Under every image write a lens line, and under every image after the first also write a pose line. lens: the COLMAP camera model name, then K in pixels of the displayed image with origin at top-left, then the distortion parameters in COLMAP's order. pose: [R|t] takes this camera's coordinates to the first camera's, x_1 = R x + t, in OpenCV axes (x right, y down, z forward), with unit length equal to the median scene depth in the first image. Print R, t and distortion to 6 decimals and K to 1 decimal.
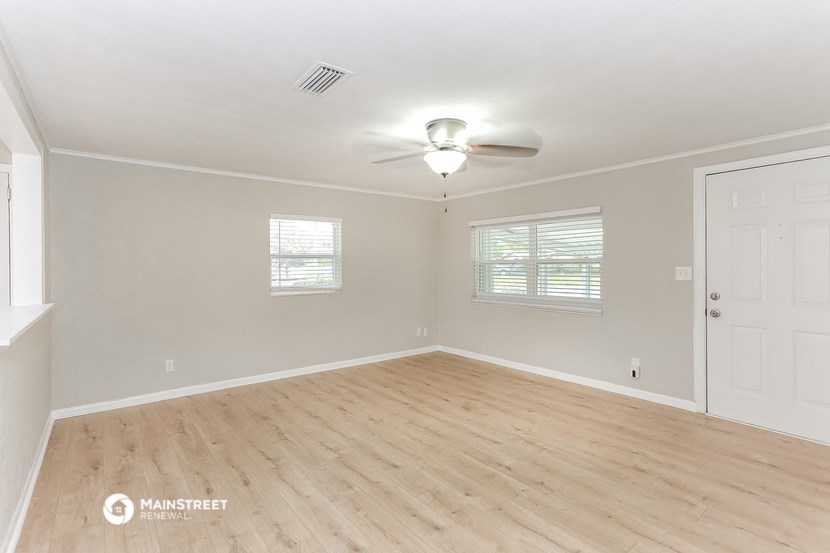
lens RADIAL K [[400.6, 0, 414.5], [0, 400.6, 272.7], [0, 0, 1]] dist [0.003700, 0.000429]
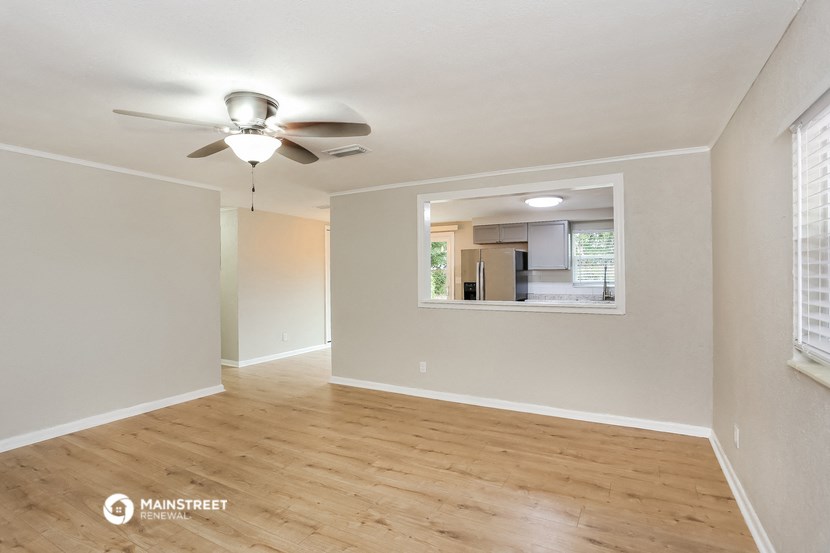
lens RADIAL K [[400.6, 0, 416.4], [0, 400.6, 276.0], [0, 0, 1]] dist [0.003700, 0.000429]
pose [[-0.916250, 0.015813, -0.400296, 0.103894], [0.010706, 0.999830, 0.014991, -0.033226], [0.400465, 0.009450, -0.916263, 1.918886]]
